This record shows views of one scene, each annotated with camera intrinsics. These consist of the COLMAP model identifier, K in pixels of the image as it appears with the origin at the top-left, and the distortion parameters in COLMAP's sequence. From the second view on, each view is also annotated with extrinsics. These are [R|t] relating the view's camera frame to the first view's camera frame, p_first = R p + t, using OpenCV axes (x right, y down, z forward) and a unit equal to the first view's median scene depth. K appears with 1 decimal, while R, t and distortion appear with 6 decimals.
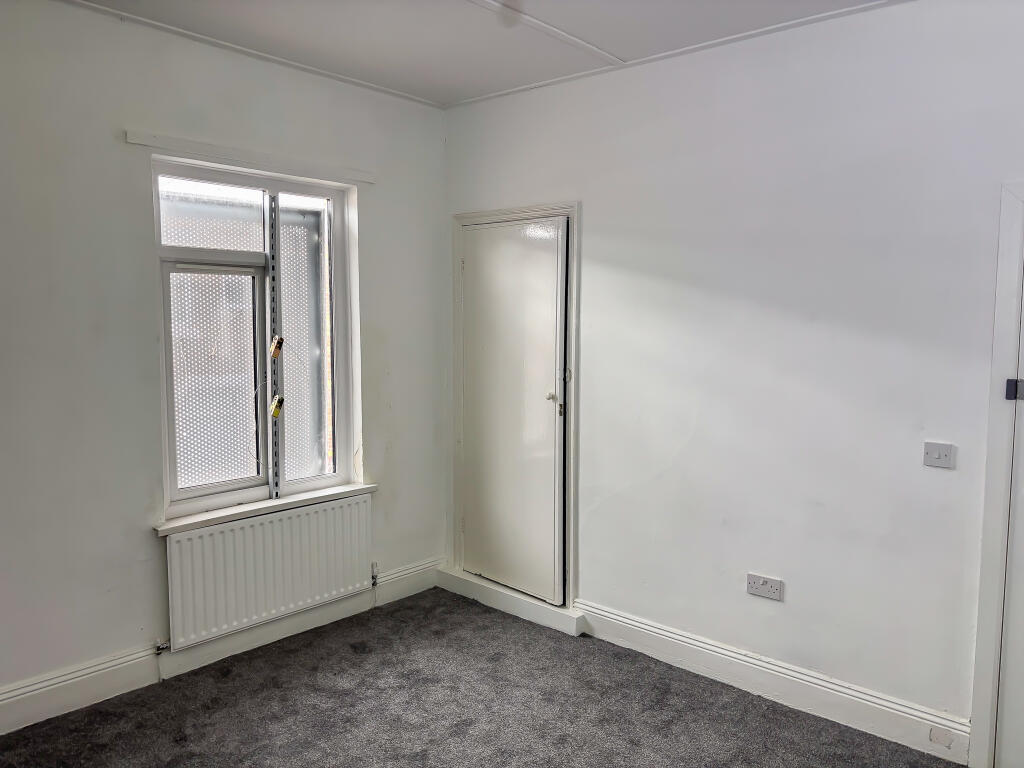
lens RADIAL K [[786.8, 0, 510.0], [0, 786.8, 379.9], [0, 0, 1]] dist [0.002824, 0.005008]
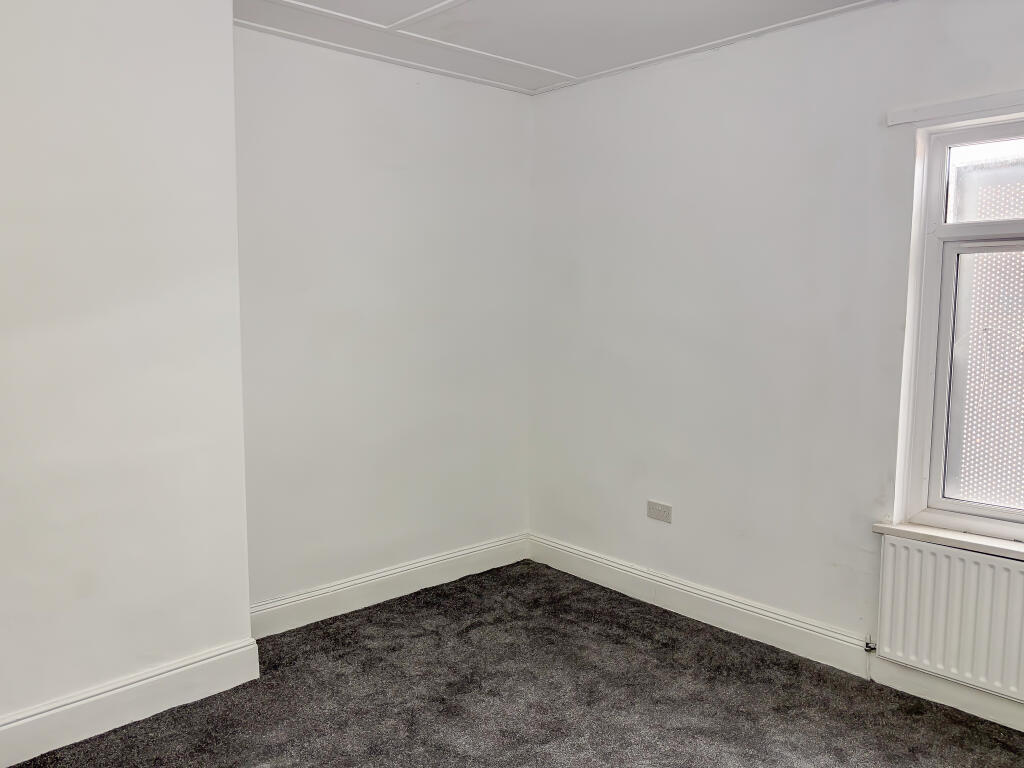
lens RADIAL K [[786.8, 0, 505.9], [0, 786.8, 376.8], [0, 0, 1]] dist [0.002824, 0.005008]
pose [[-0.088973, 0.086591, -0.992263, 0.466556], [-0.081877, 0.992206, 0.093928, -0.037355], [0.992663, 0.089600, -0.081190, 0.532267]]
